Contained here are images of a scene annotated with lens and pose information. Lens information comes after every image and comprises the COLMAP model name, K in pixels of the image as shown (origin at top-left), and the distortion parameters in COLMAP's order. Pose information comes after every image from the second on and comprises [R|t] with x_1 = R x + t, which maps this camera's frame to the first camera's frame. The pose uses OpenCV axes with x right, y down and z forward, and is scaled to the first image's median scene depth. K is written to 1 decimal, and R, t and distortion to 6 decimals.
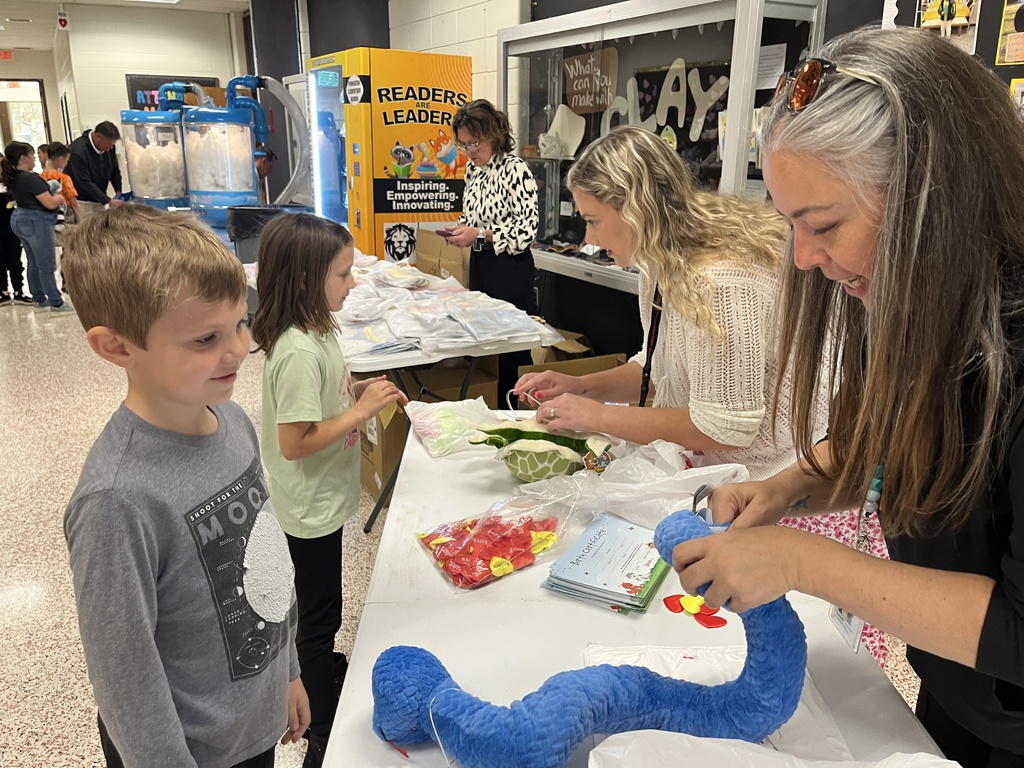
lens RADIAL K [[778.7, 0, 513.6], [0, 778.7, 392.0], [0, 0, 1]] dist [0.007513, -0.046040]
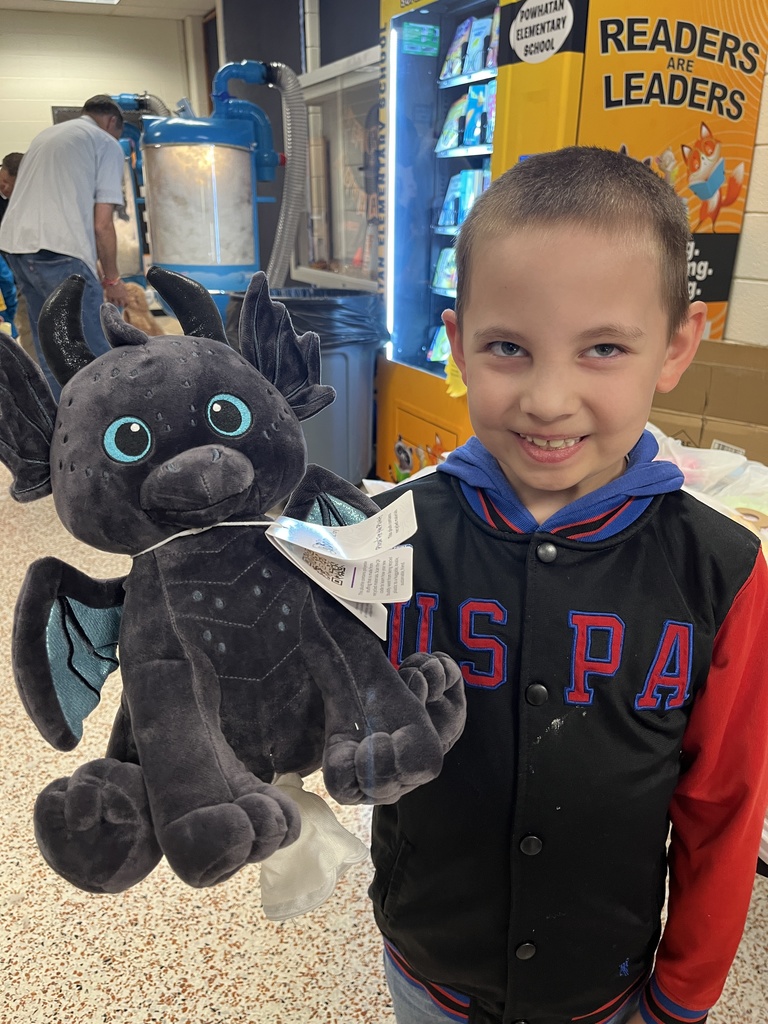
lens RADIAL K [[778.7, 0, 355.7], [0, 778.7, 522.4], [0, 0, 1]] dist [0.007513, -0.046040]
pose [[0.994880, 0.019655, -0.099131, -0.247621], [-0.012656, 0.997414, 0.070744, -0.131907], [0.100265, -0.069127, 0.992556, 0.511734]]
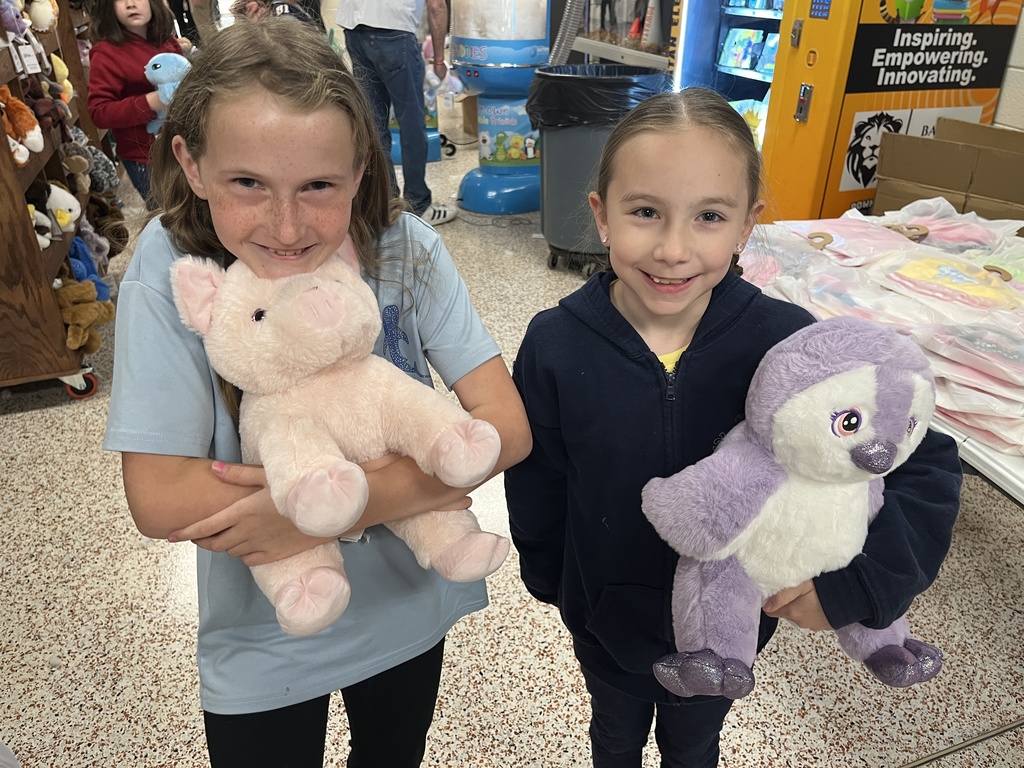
lens RADIAL K [[778.7, 0, 506.5], [0, 778.7, 384.1], [0, 0, 1]] dist [0.007513, -0.046040]
pose [[0.975812, 0.080755, -0.203151, -0.274428], [-0.042180, 0.981359, 0.187495, -0.123580], [0.214506, -0.174391, 0.961028, 0.407308]]
